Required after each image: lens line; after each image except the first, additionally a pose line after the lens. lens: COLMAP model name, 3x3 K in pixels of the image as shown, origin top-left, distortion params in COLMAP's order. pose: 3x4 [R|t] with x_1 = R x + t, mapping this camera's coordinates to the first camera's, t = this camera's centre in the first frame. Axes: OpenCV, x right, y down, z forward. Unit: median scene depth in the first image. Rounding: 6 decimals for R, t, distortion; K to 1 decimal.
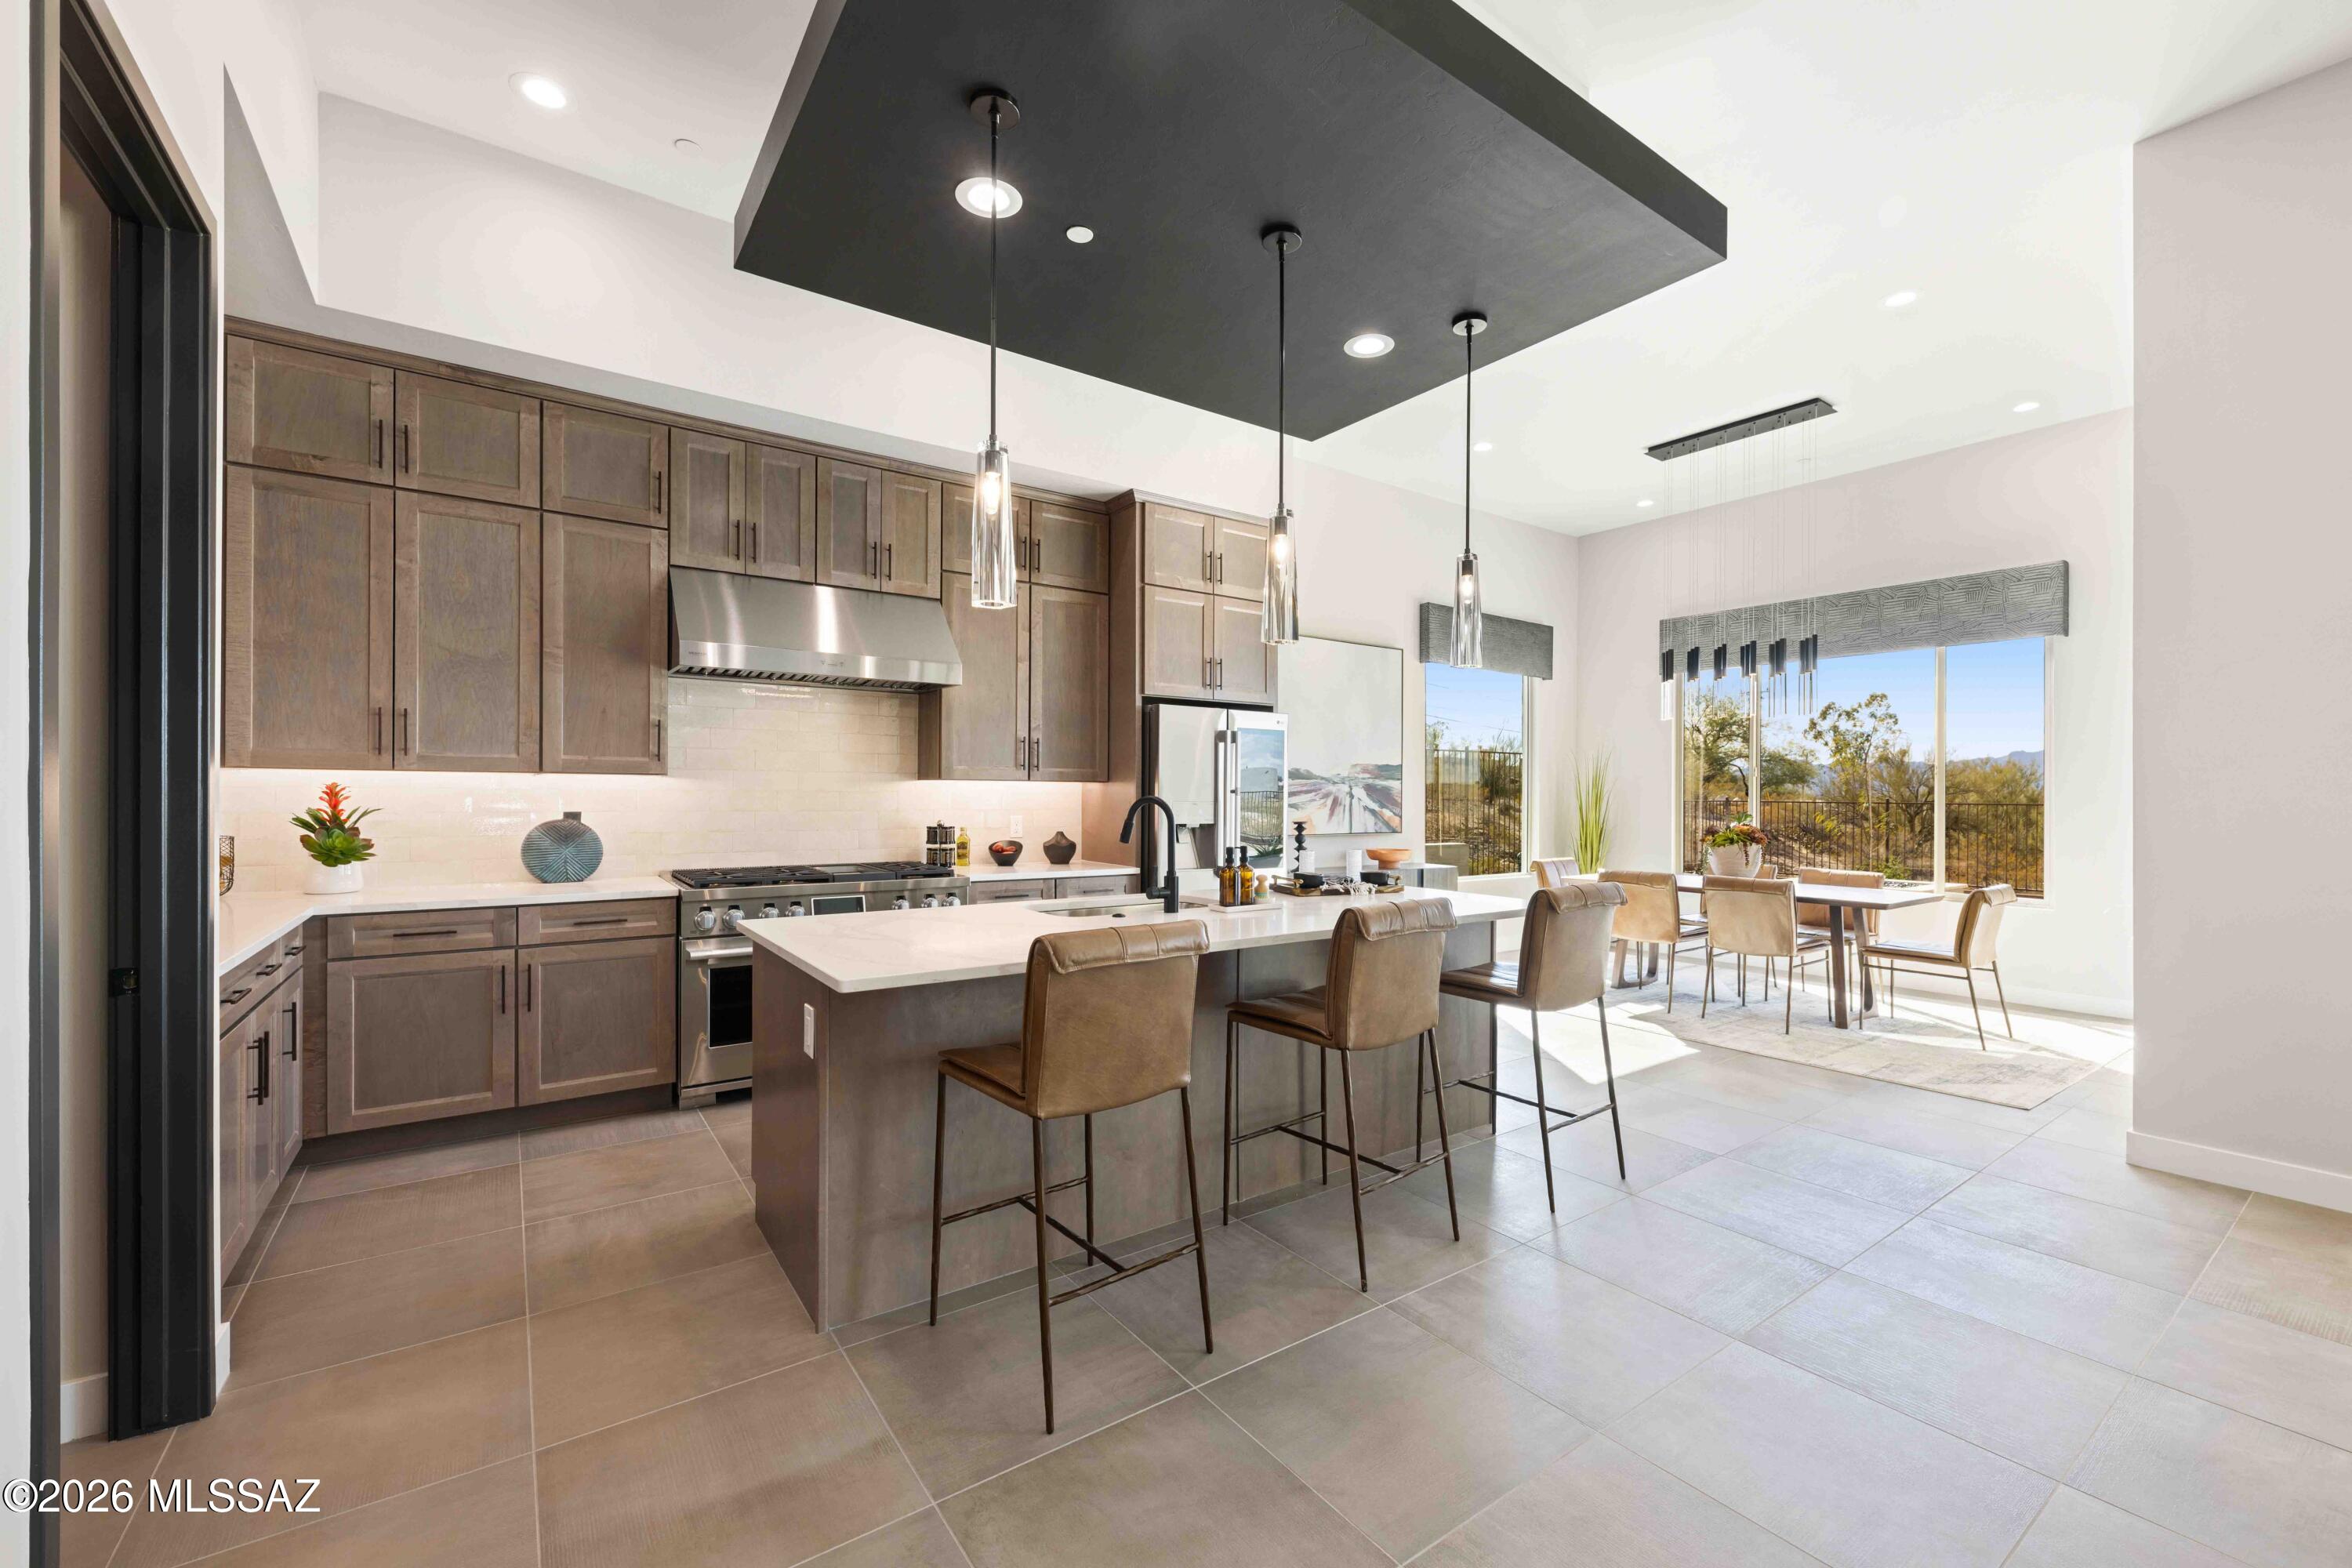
lens RADIAL K [[950.1, 0, 1186.7], [0, 950.1, 784.8], [0, 0, 1]] dist [0.003227, -0.001985]
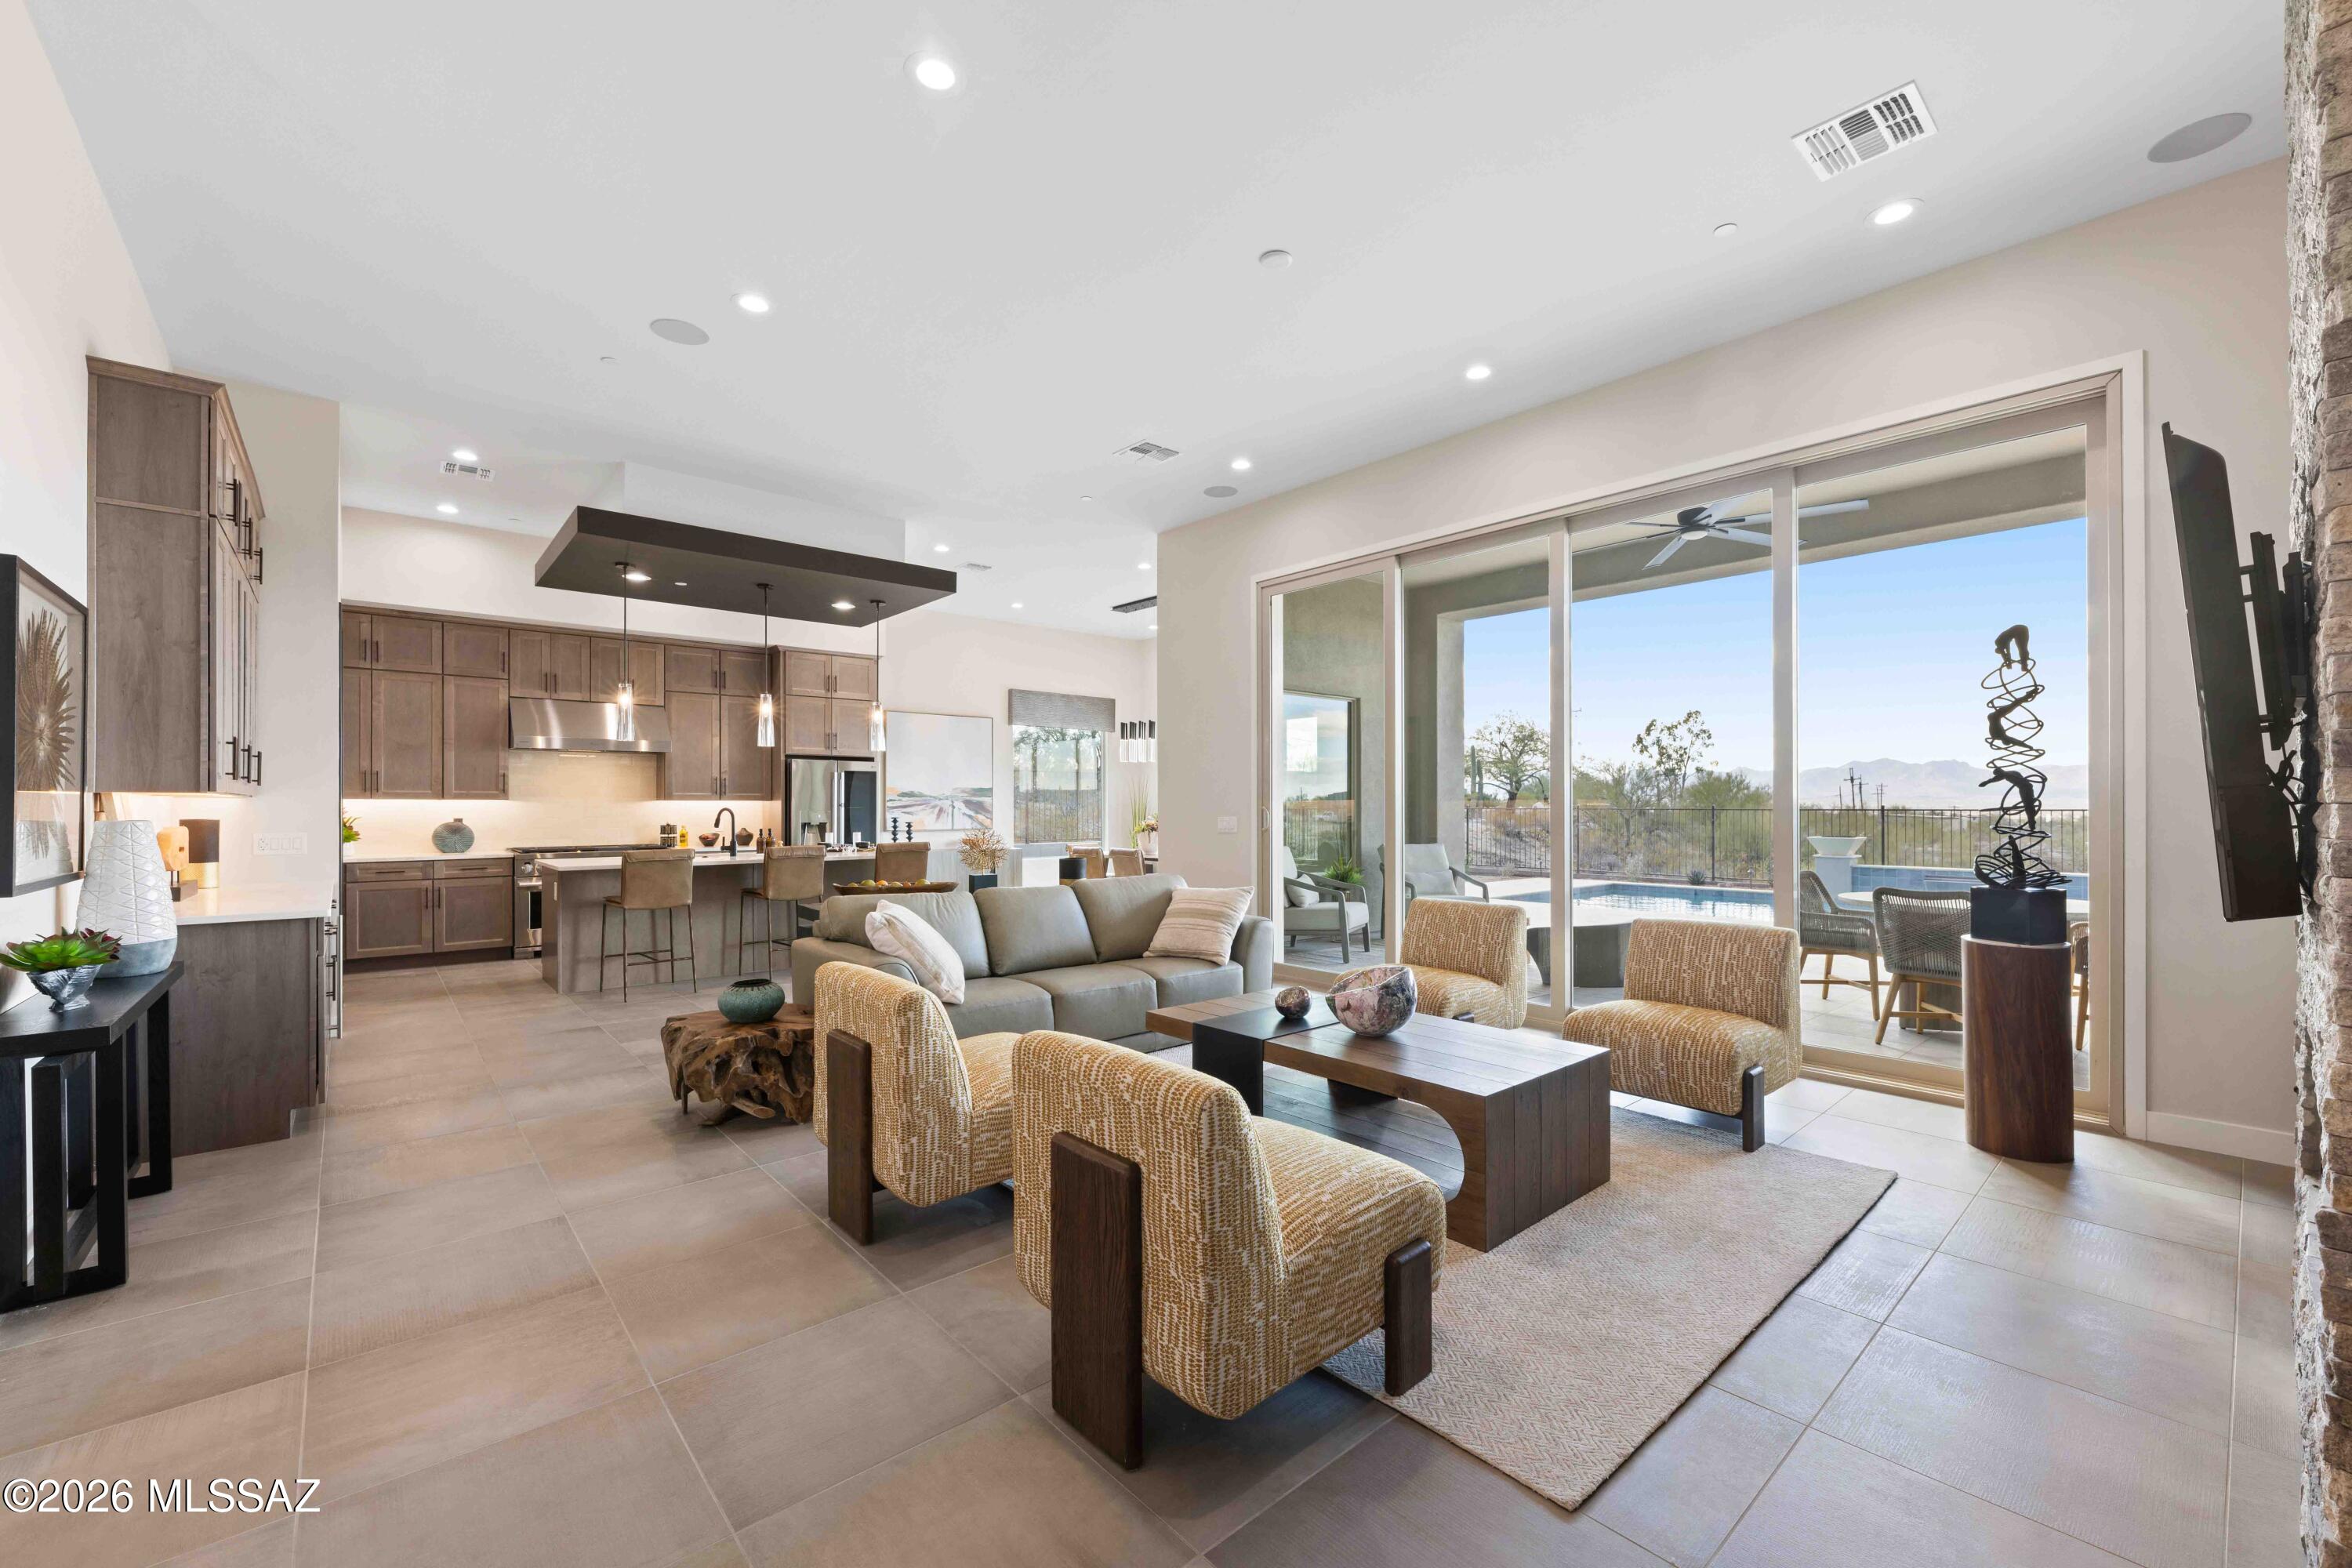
lens RADIAL K [[950.1, 0, 1192.1], [0, 950.1, 792.5], [0, 0, 1]] dist [0.003227, -0.001985]
pose [[0.994226, -0.006718, 0.107095, 0.569324], [0.007206, 0.999965, -0.004166, -0.005619], [-0.107064, 0.004914, 0.994240, -0.972645]]
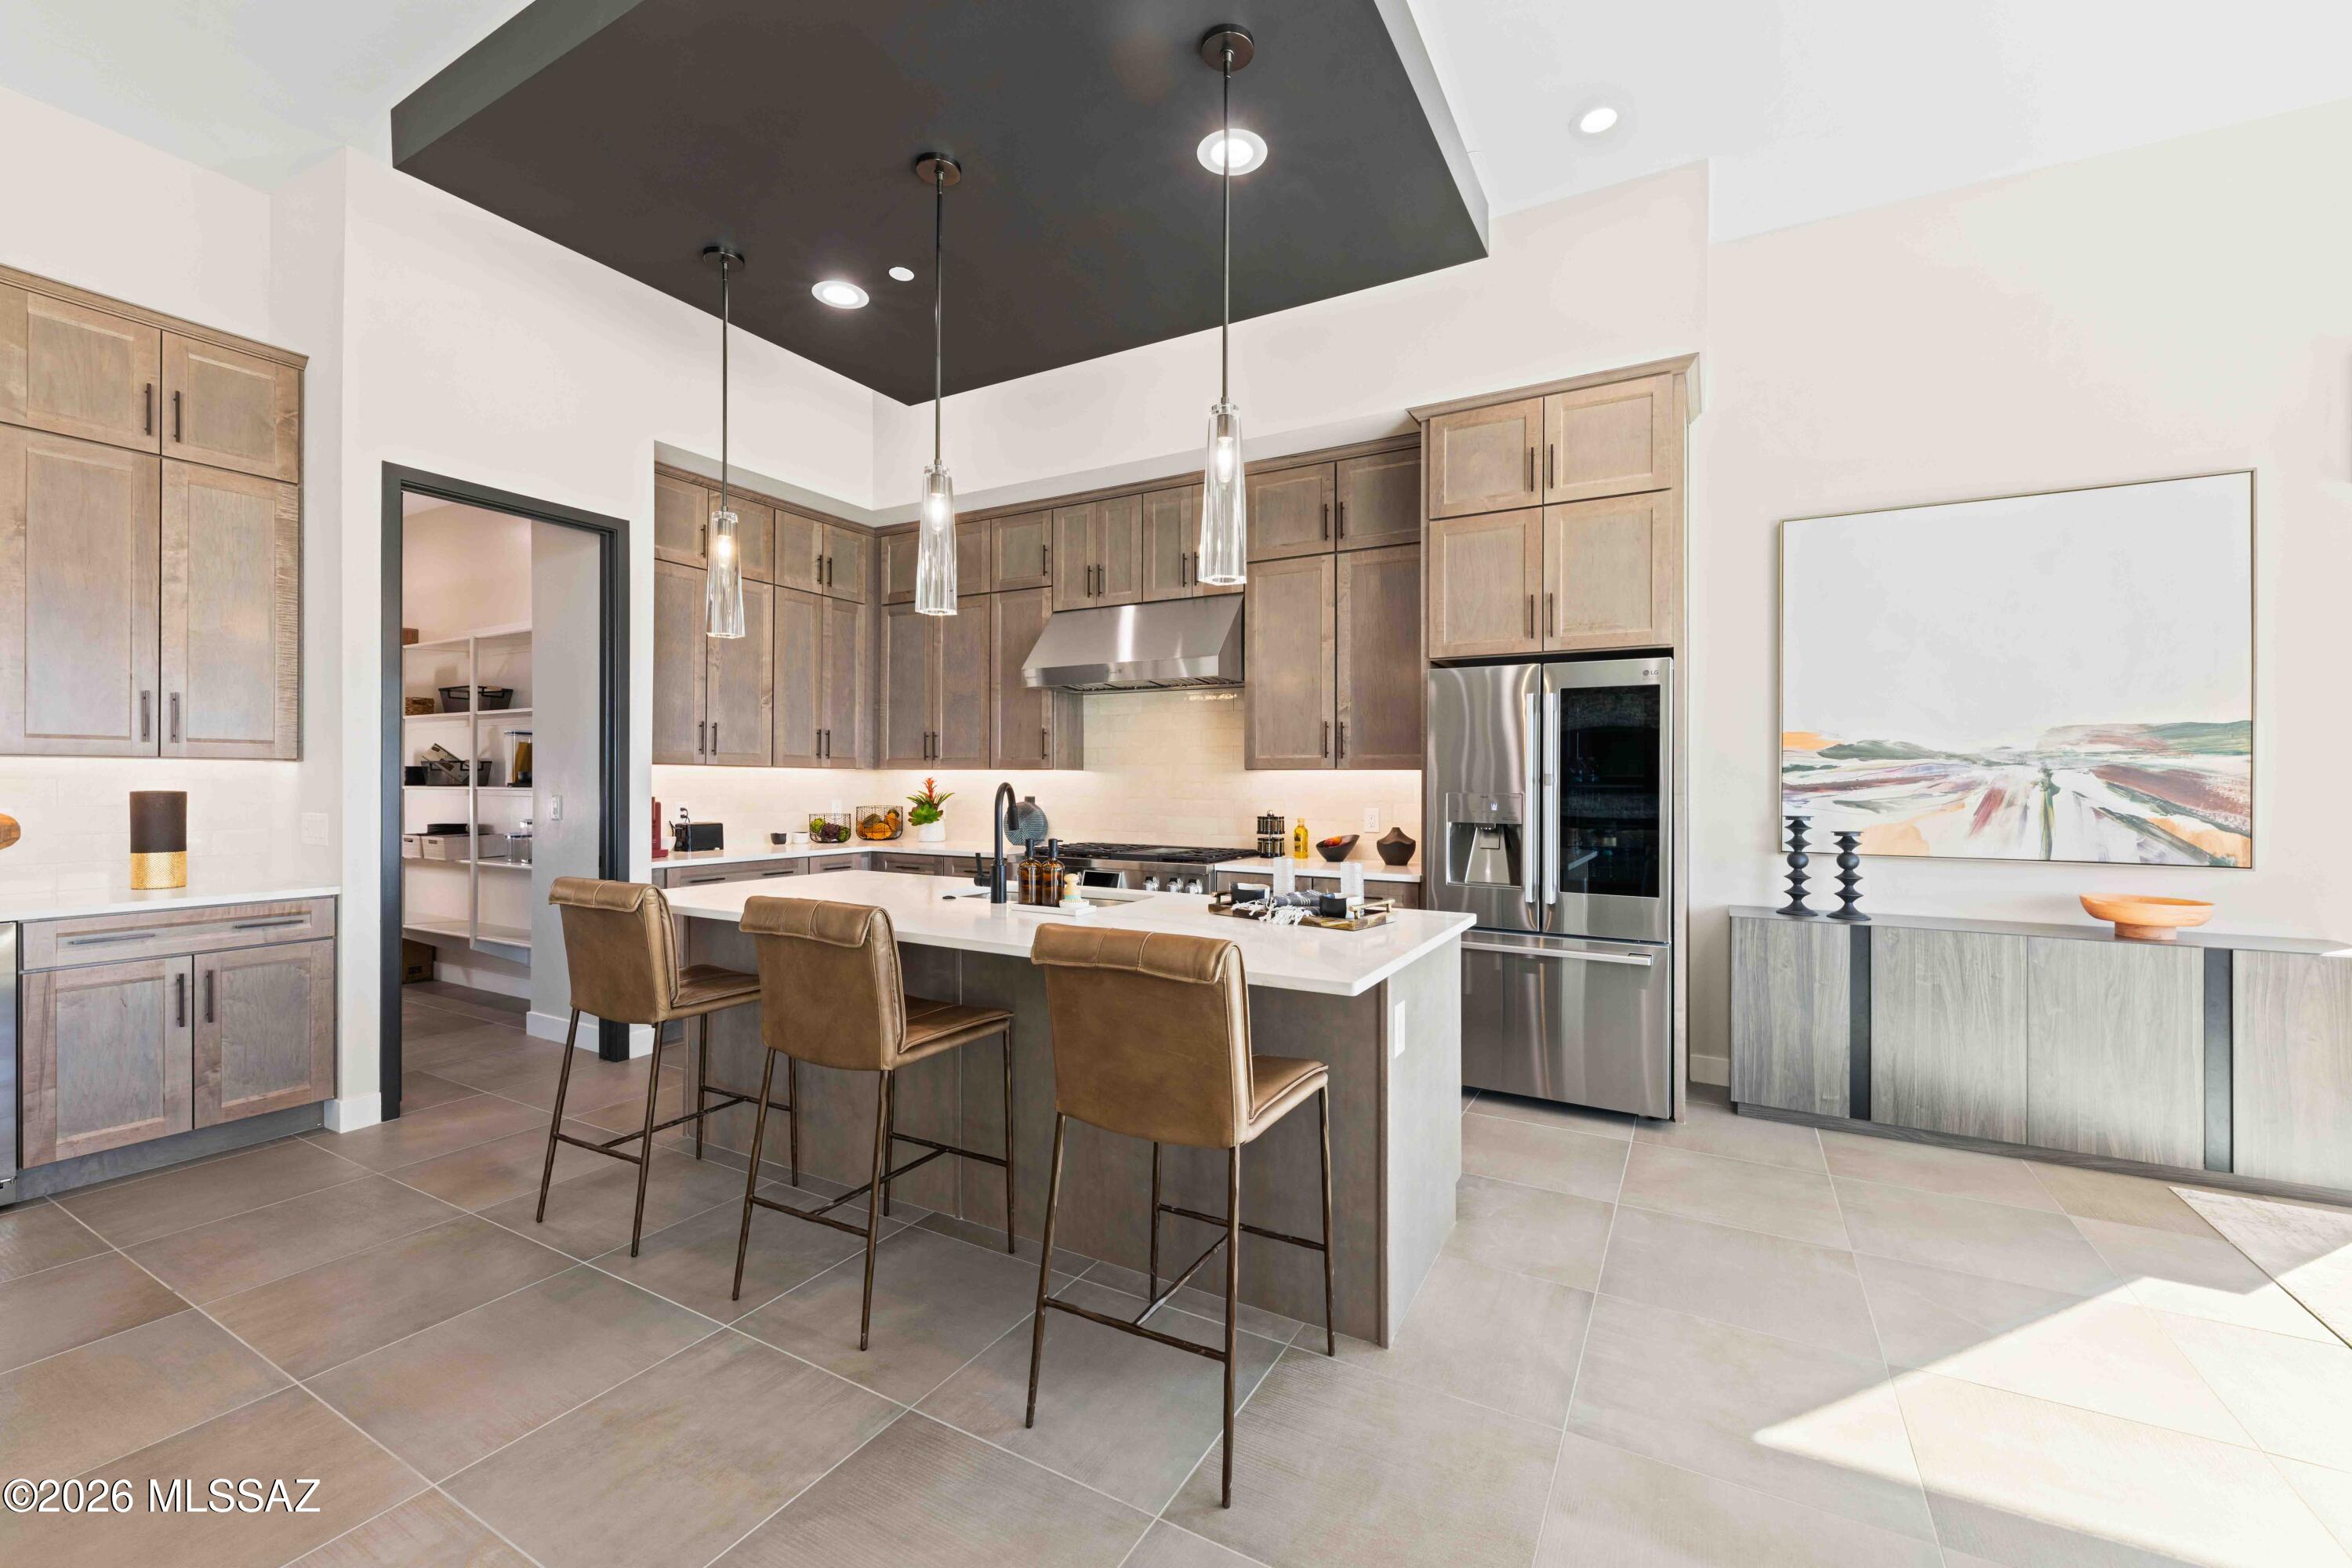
lens RADIAL K [[950.1, 0, 1176.5], [0, 950.1, 770.2], [0, 0, 1]] dist [0.003227, -0.001985]
pose [[0.422689, -0.017031, -0.906115, 0.607985], [0.004870, 0.999852, -0.016521, 0.011025], [0.906262, 0.002570, 0.422709, 0.492402]]
